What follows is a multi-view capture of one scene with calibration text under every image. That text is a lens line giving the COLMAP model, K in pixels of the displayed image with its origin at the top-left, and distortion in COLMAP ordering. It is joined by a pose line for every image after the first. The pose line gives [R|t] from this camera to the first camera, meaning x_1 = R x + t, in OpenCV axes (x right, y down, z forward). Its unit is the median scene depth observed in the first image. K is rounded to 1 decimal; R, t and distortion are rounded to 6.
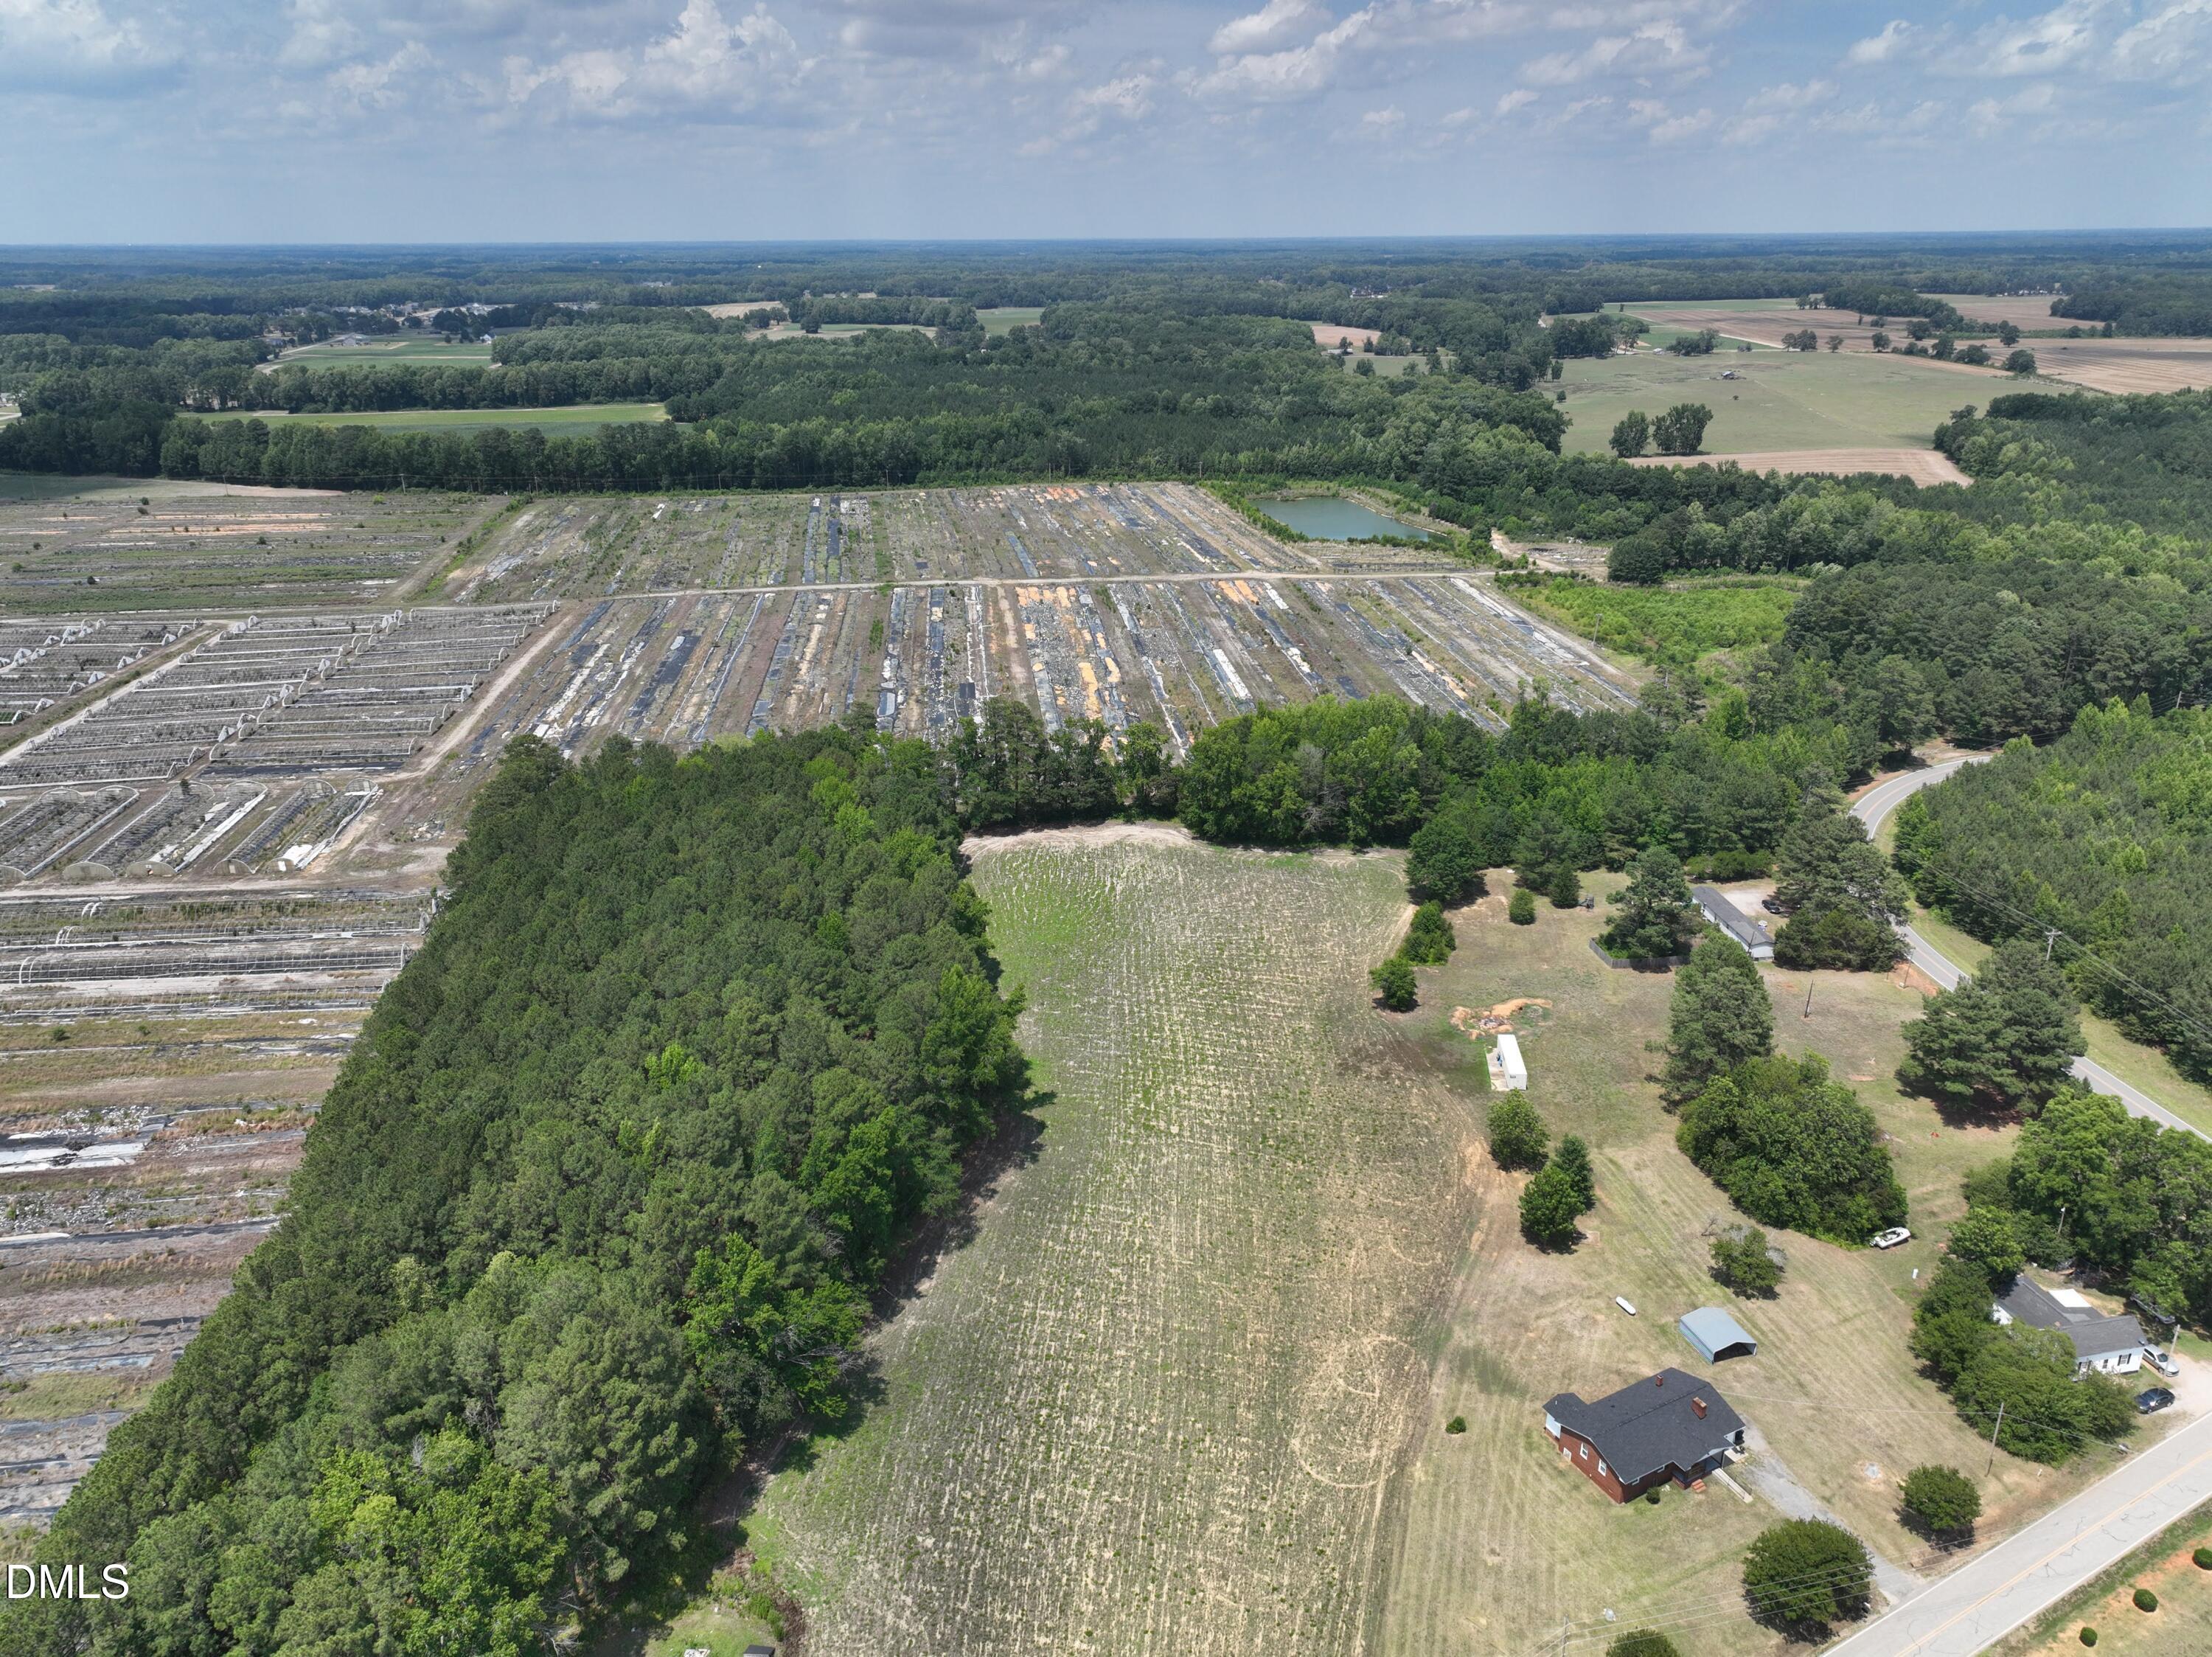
lens RADIAL K [[1552.7, 0, 1111.3], [0, 1552.7, 824.4], [0, 0, 1]] dist [-0.012746, 0.035831]
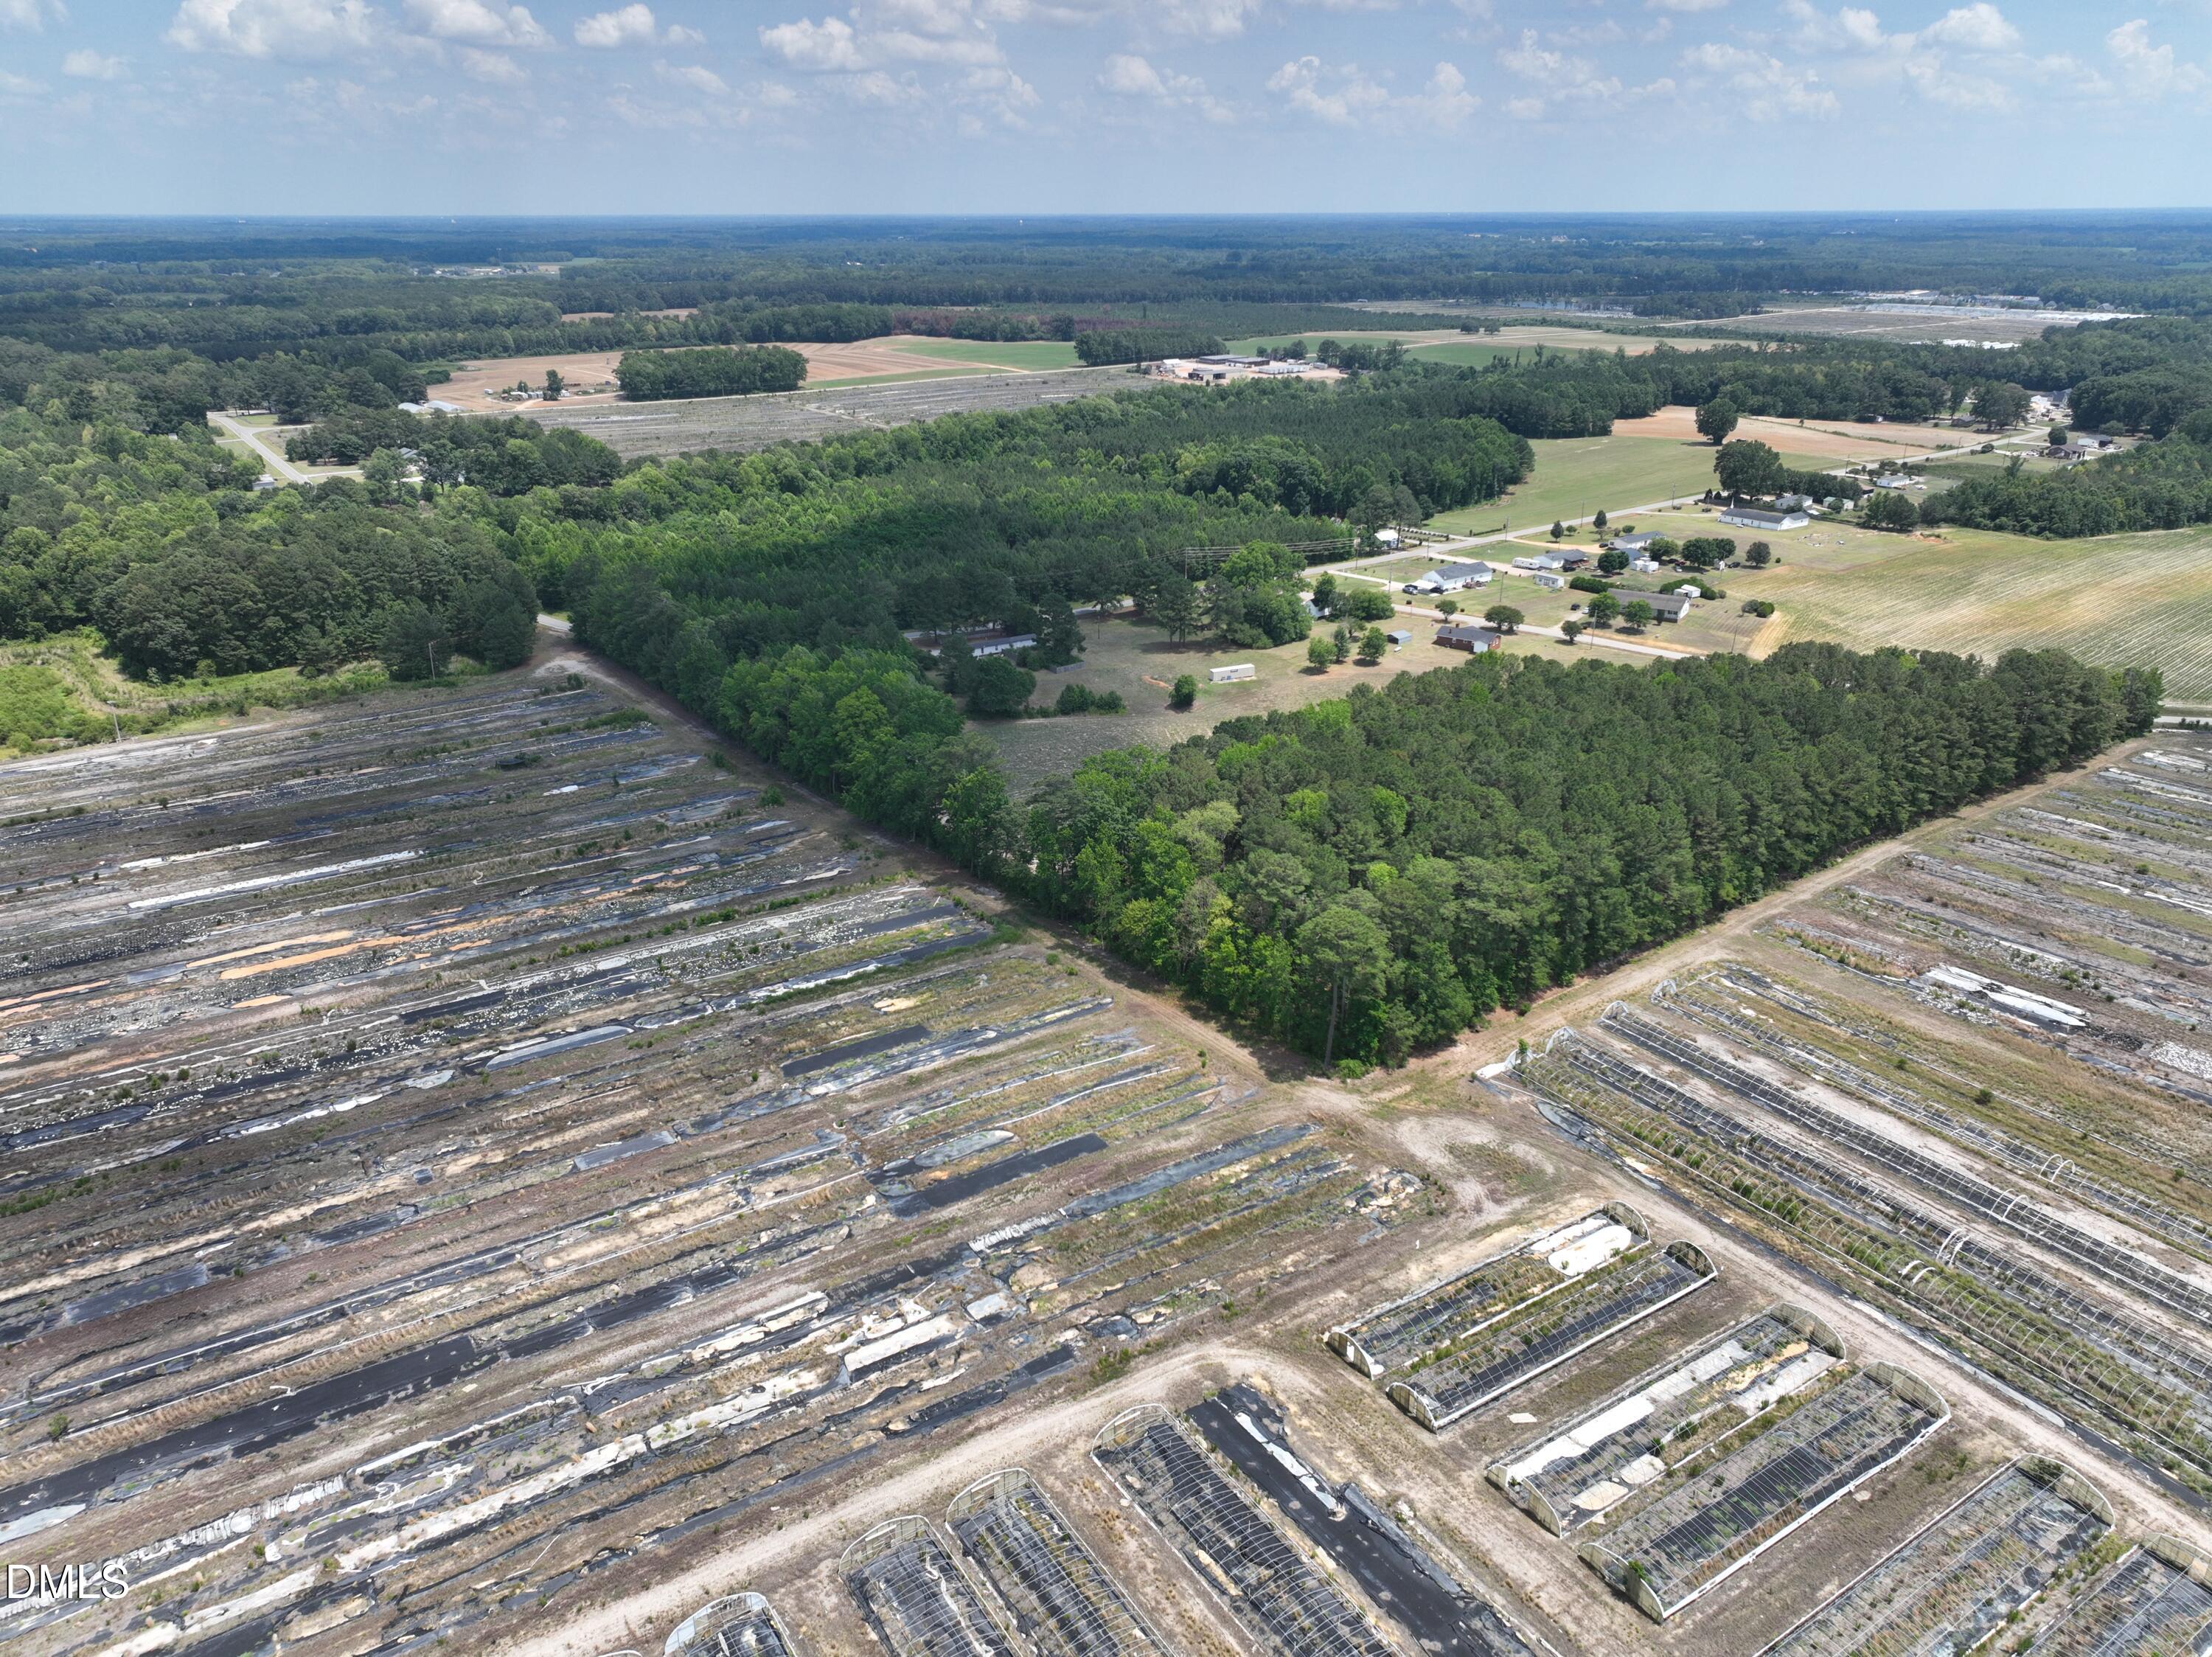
lens RADIAL K [[1544.0, 0, 1113.5], [0, 1544.0, 832.6], [0, 0, 1]] dist [-0.001433, 0.016954]
pose [[-0.468047, -0.324772, 0.821861, -0.866633], [0.321030, 0.803992, 0.500536, -0.457283], [-0.823330, 0.498116, -0.272044, 1.219259]]
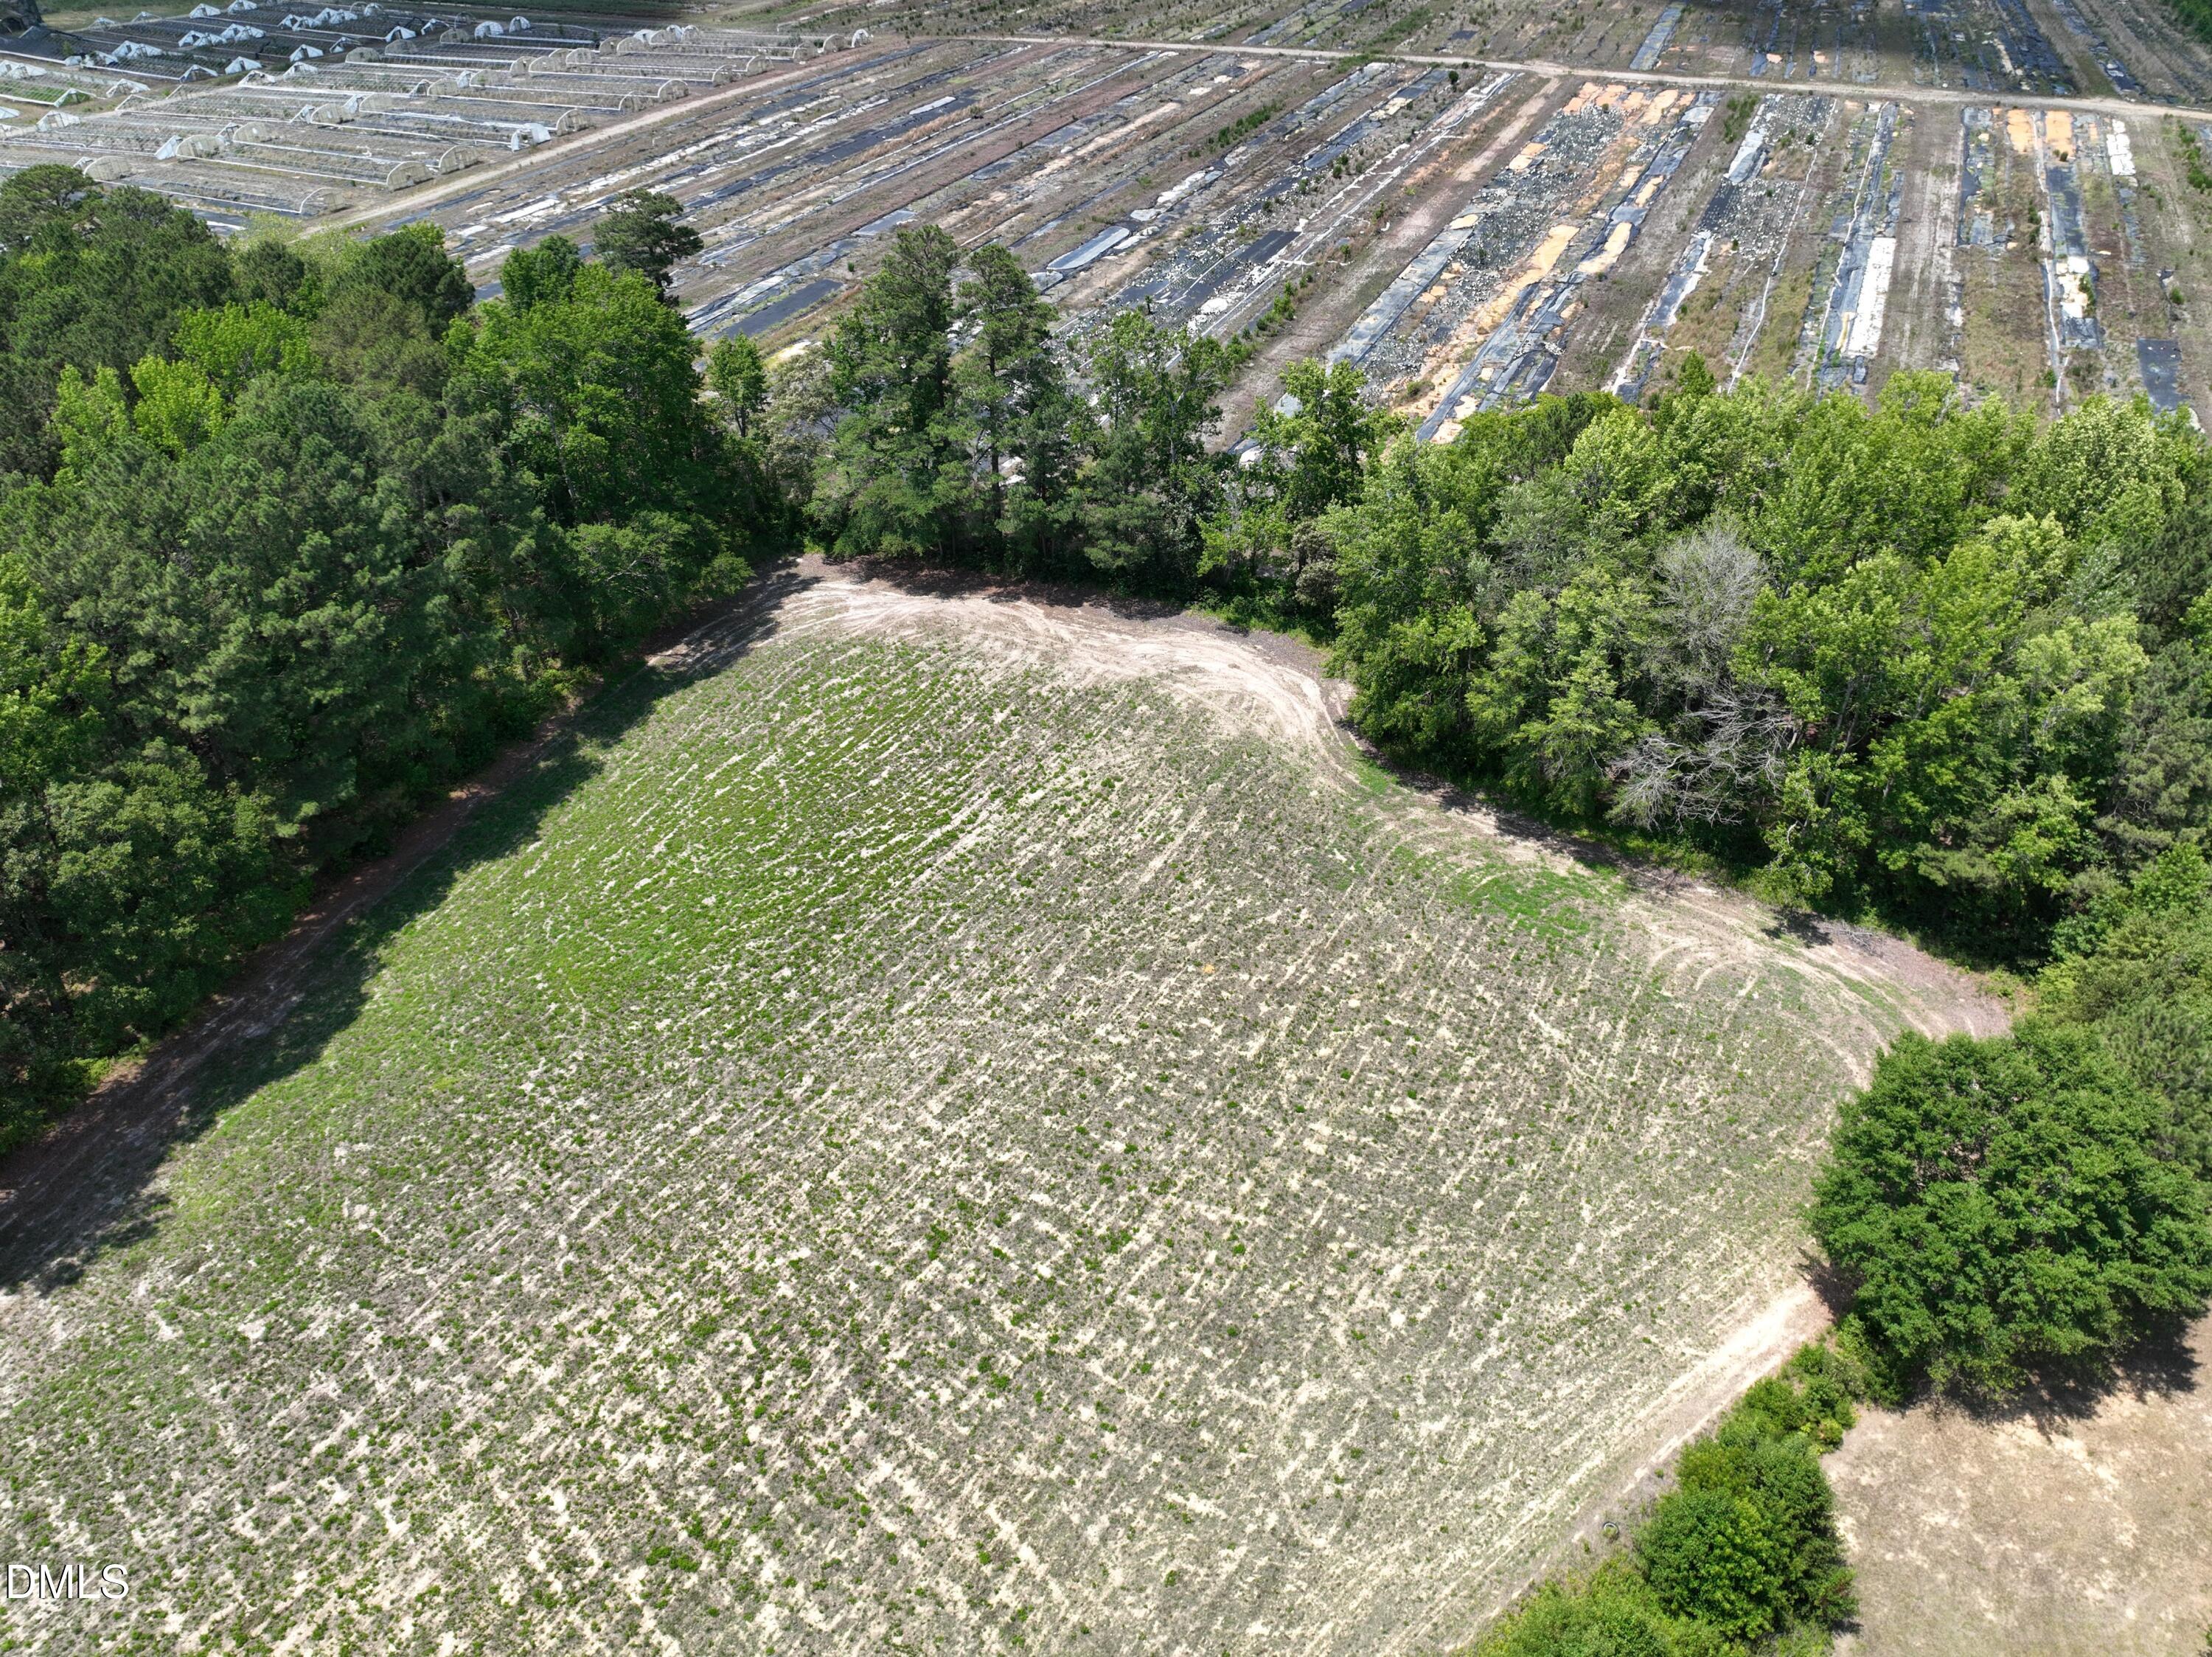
lens RADIAL K [[1544.0, 0, 1113.5], [0, 1544.0, 832.6], [0, 0, 1]] dist [-0.001433, 0.016954]
pose [[0.860604, 0.294421, -0.415544, 0.164648], [-0.177250, 0.938101, 0.297572, -0.064153], [0.477433, -0.182437, 0.859520, 0.685481]]
